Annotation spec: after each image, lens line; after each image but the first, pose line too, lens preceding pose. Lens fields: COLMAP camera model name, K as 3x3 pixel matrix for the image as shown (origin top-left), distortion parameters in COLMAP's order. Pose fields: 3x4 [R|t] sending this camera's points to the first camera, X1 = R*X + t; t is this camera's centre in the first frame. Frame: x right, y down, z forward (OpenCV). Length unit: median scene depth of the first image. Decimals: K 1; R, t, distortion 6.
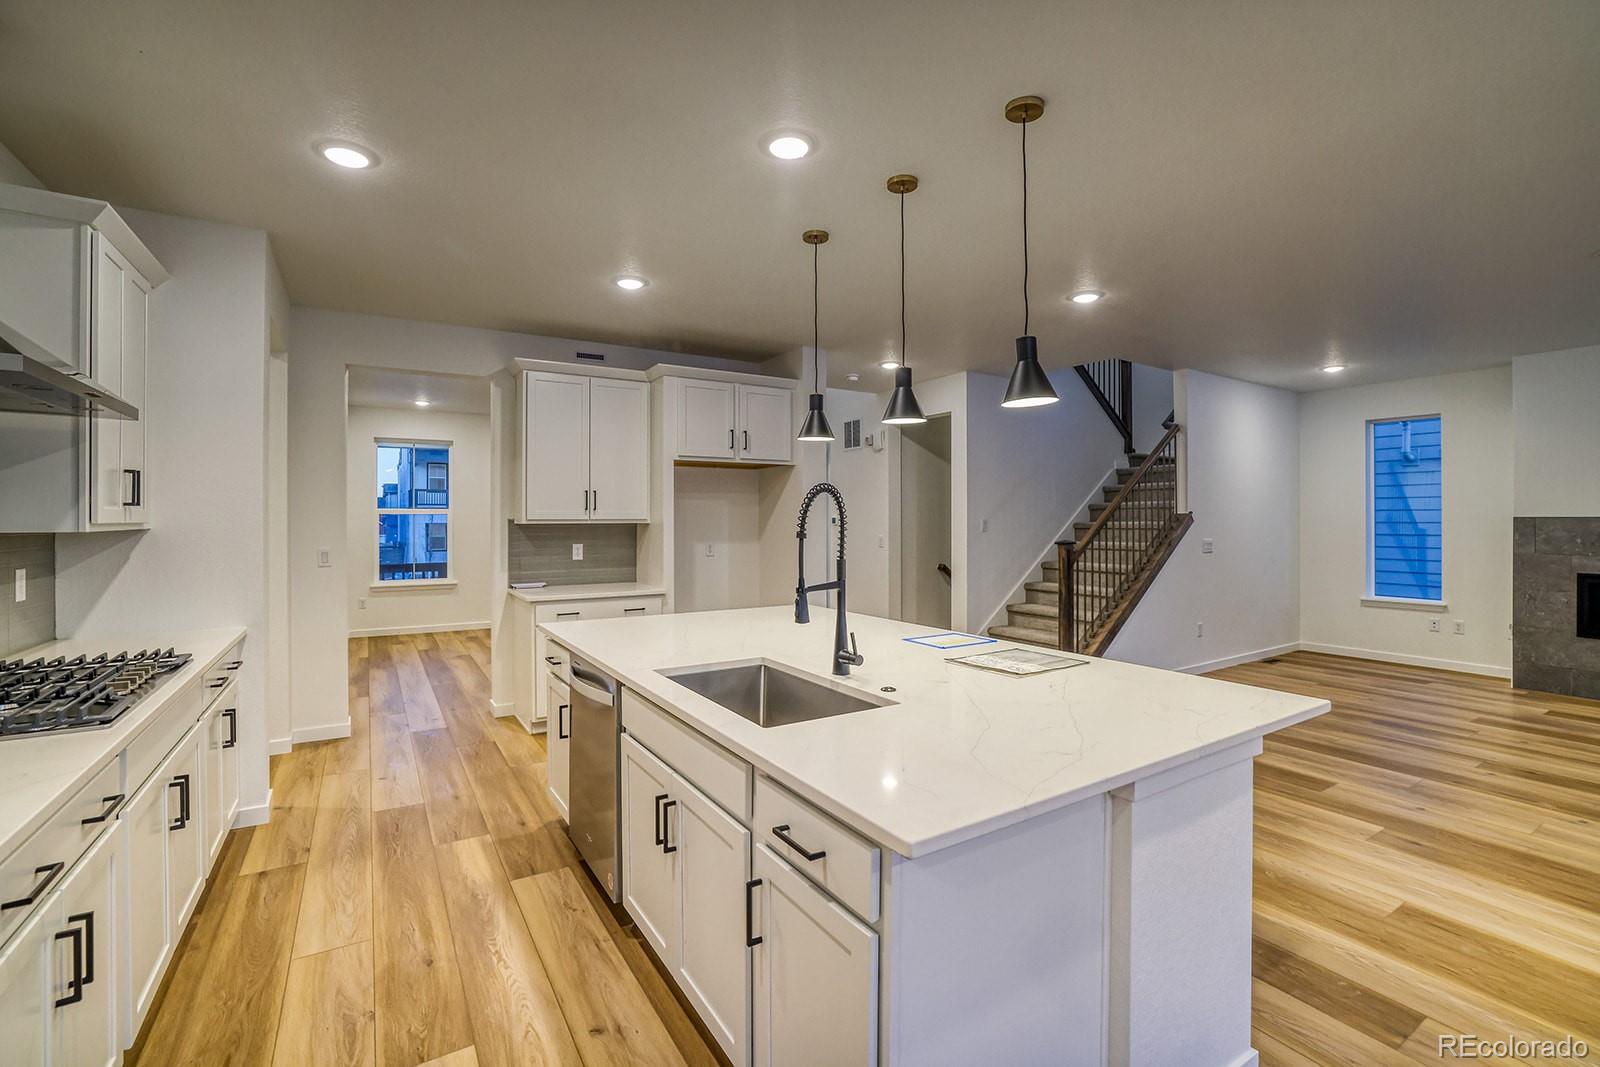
lens RADIAL K [[702.1, 0, 837.0], [0, 702.1, 519.7], [0, 0, 1]] dist [-0.023458, 0.000454]
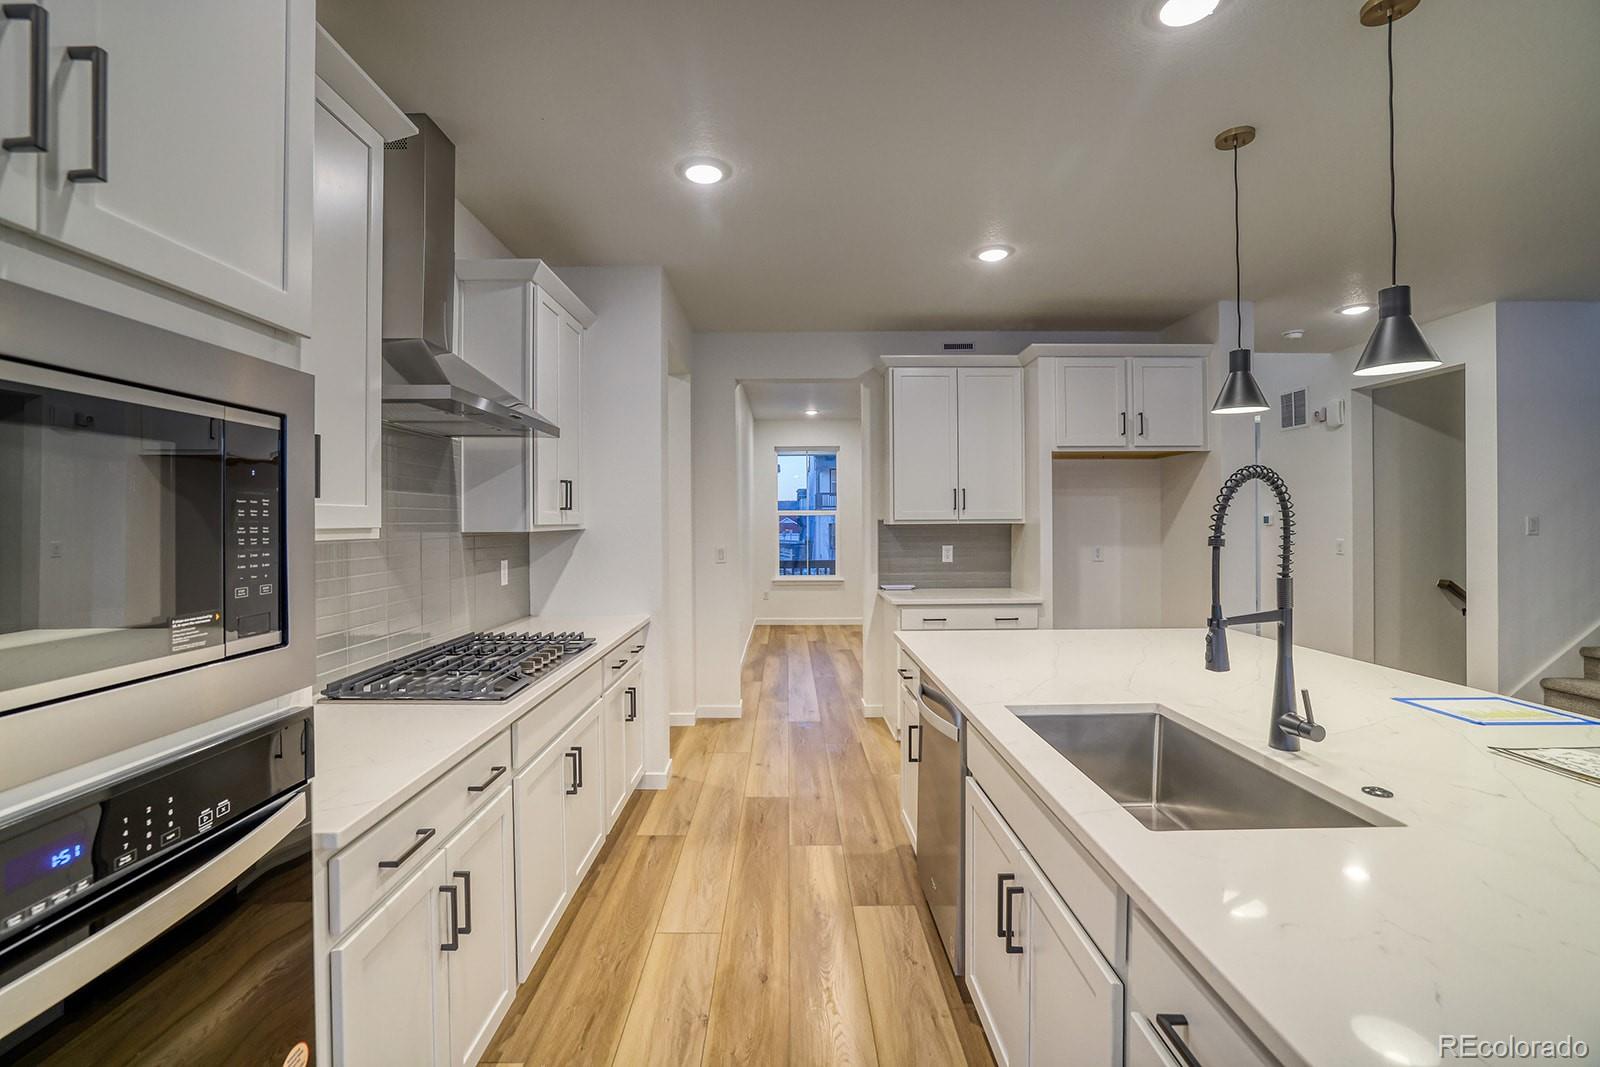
lens RADIAL K [[720.1, 0, 773.3], [0, 720.1, 520.4], [0, 0, 1]] dist [-0.051273, 0.021652]
pose [[0.817392, -0.003299, -0.576072, -0.003990], [0.003971, 0.999992, -0.000092, -0.000301], [0.576068, -0.002212, 0.817399, 0.122347]]
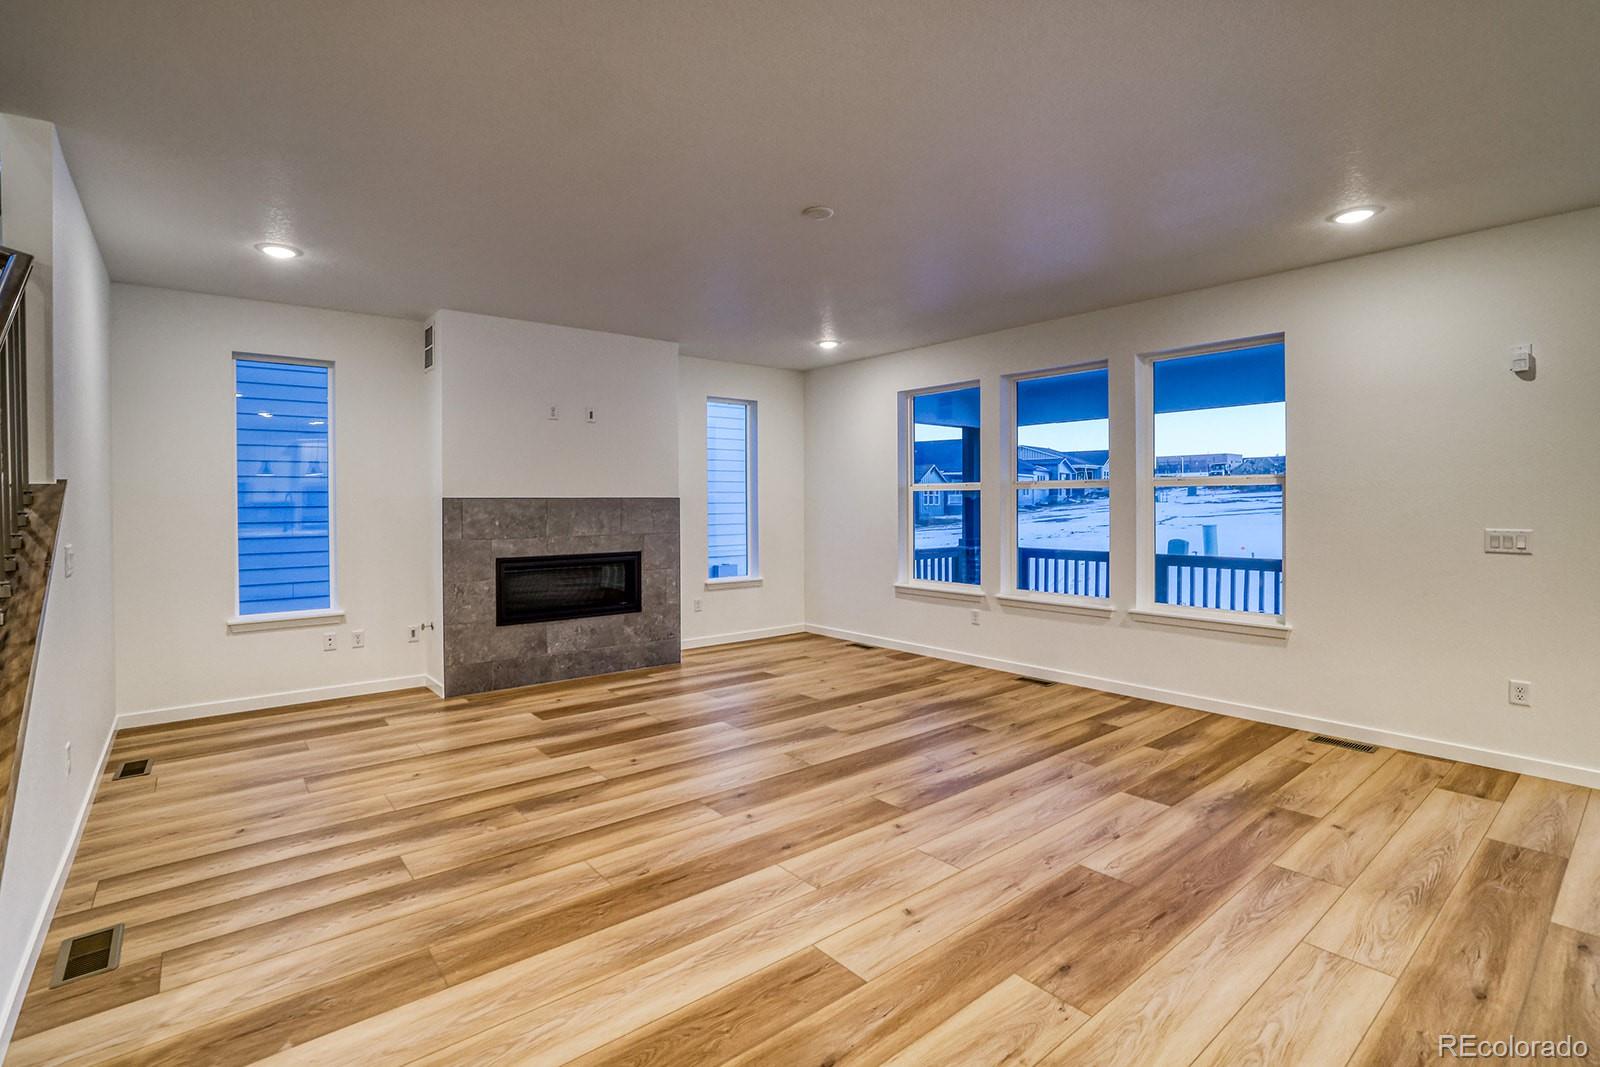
lens RADIAL K [[724.1, 0, 637.0], [0, 724.1, 514.4], [0, 0, 1]] dist [-0.036615, 0.007164]
pose [[-0.022355, -0.012114, 0.999677, 0.133966], [0.003971, 0.999918, 0.012205, 0.010495], [-0.999742, 0.004243, -0.022305, 1.199830]]
